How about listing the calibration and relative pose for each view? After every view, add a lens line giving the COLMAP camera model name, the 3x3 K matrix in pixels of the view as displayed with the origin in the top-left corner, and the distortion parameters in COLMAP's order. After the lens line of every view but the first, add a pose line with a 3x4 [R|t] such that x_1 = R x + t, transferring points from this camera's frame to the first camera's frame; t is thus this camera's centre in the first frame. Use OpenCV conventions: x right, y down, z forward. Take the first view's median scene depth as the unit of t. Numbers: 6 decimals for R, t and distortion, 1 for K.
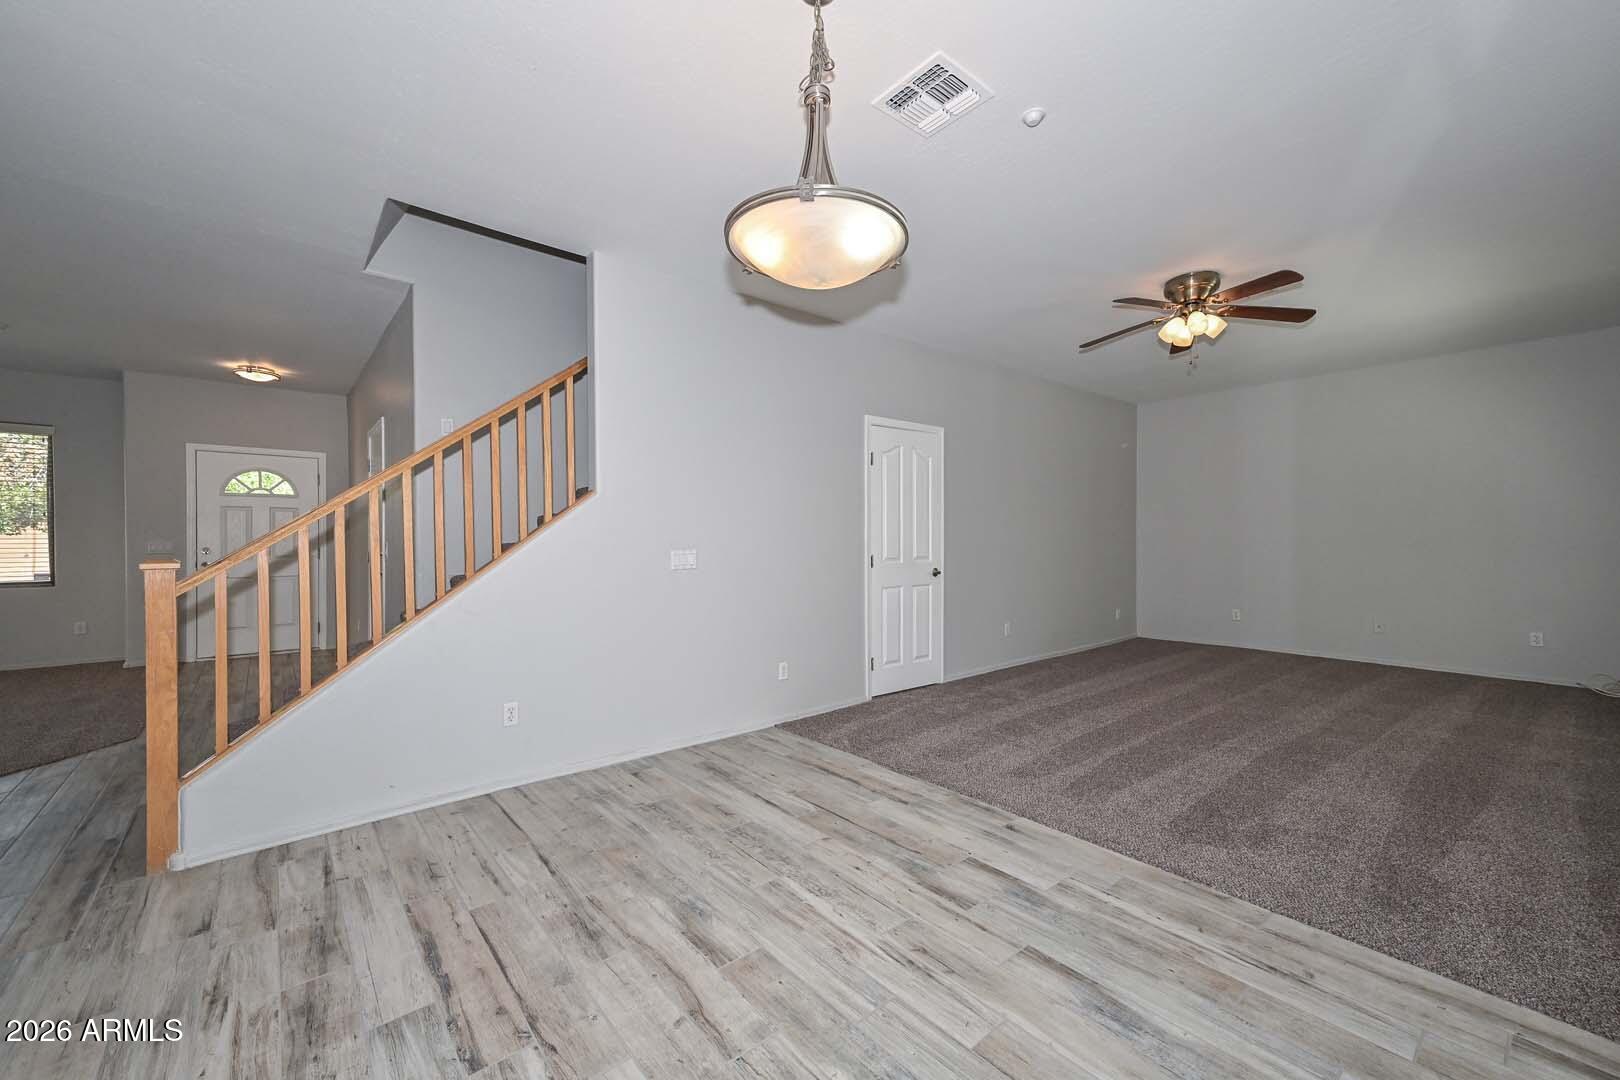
lens RADIAL K [[631.4, 0, 818.0], [0, 631.4, 545.9], [0, 0, 1]] dist [0.043538, 0.000111]
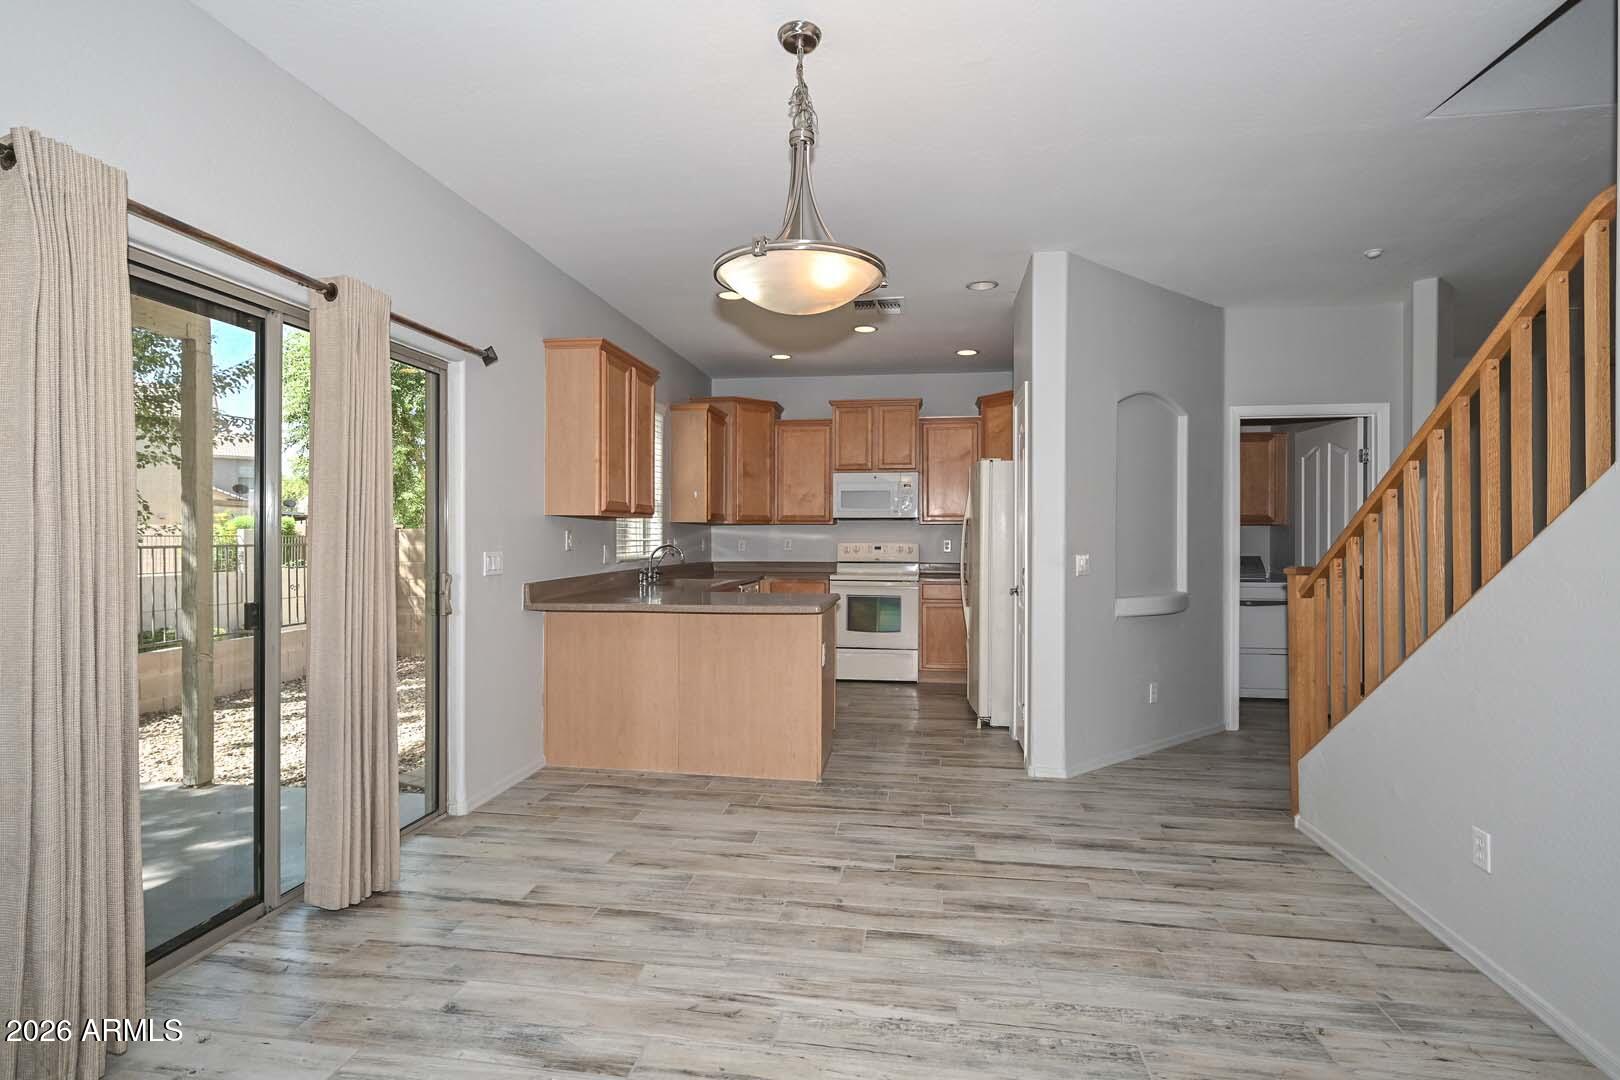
lens RADIAL K [[778.2, 0, 806.3], [0, 778.2, 534.6], [0, 0, 1]] dist [0.002839, 0.000397]
pose [[-0.754324, -0.001261, -0.656501, 0.623850], [-0.009282, 0.999919, 0.008744, -0.041683], [0.656437, 0.012690, -0.754274, 1.470008]]
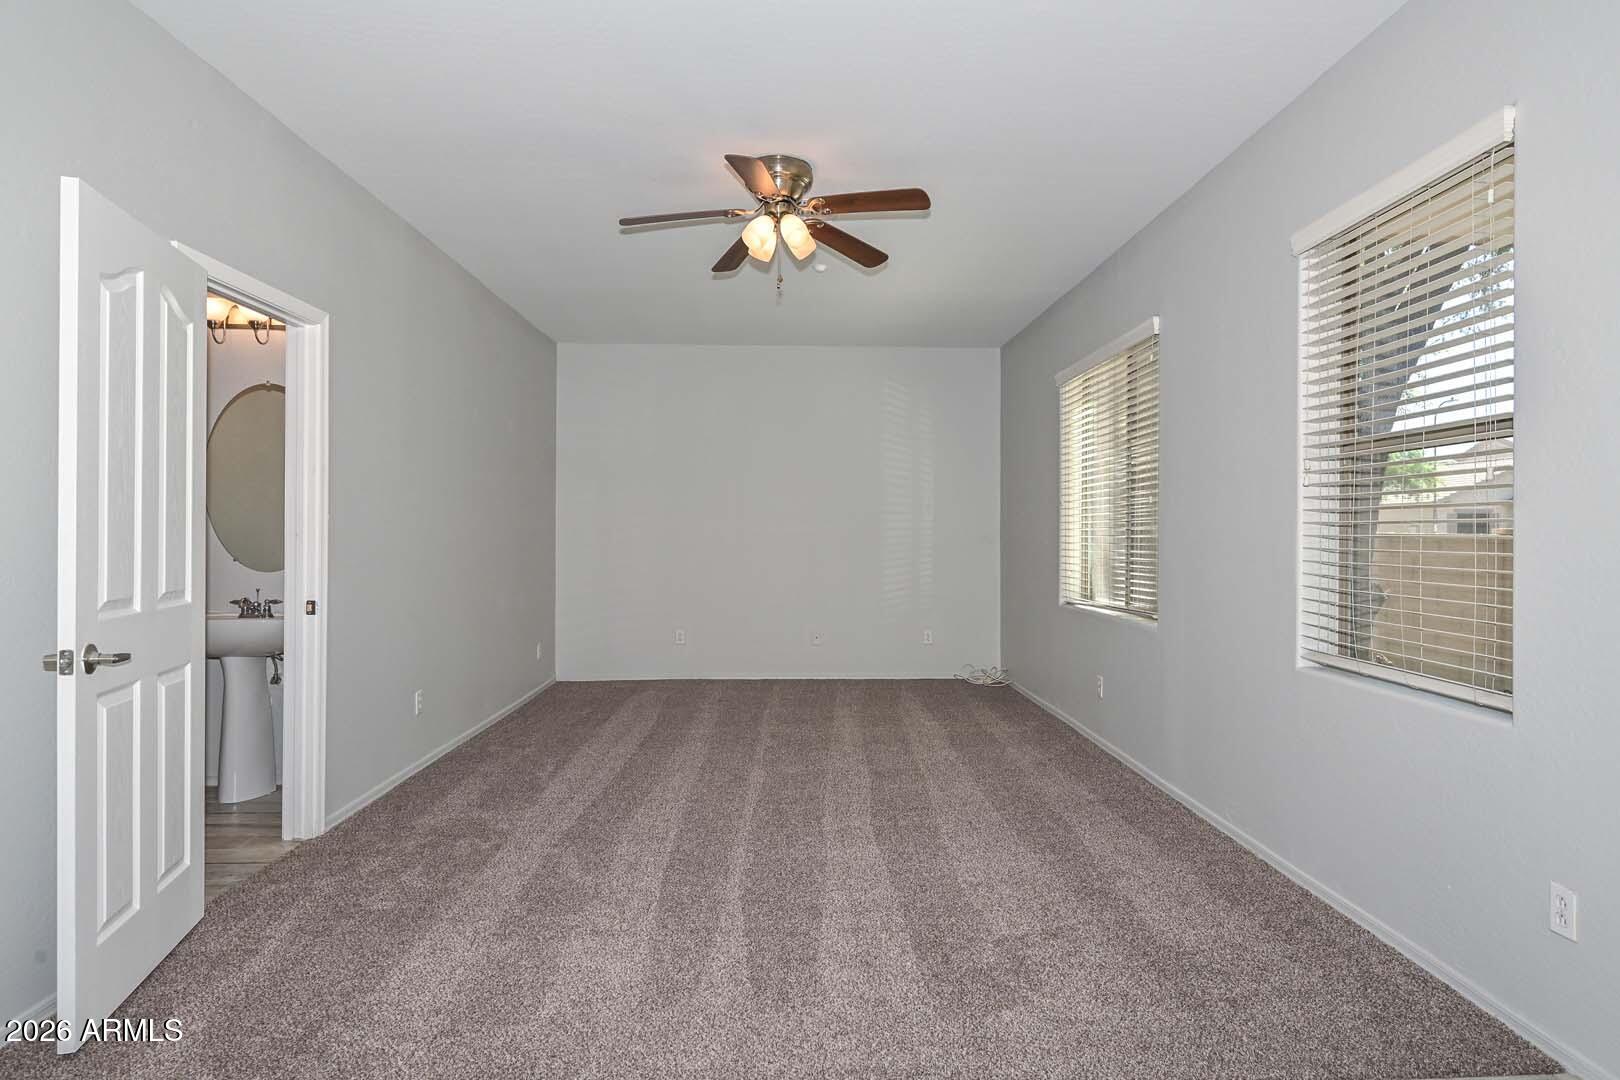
lens RADIAL K [[882.0, 0, 810.0], [0, 882.0, 540.0], [0, 0, 1]] dist [0.004586, 0.000535]
pose [[0.626003, -0.001348, 0.779820, -0.219531], [0.006898, 0.999969, -0.003809, -0.012871], [-0.779790, 0.007764, 0.625993, 0.598479]]
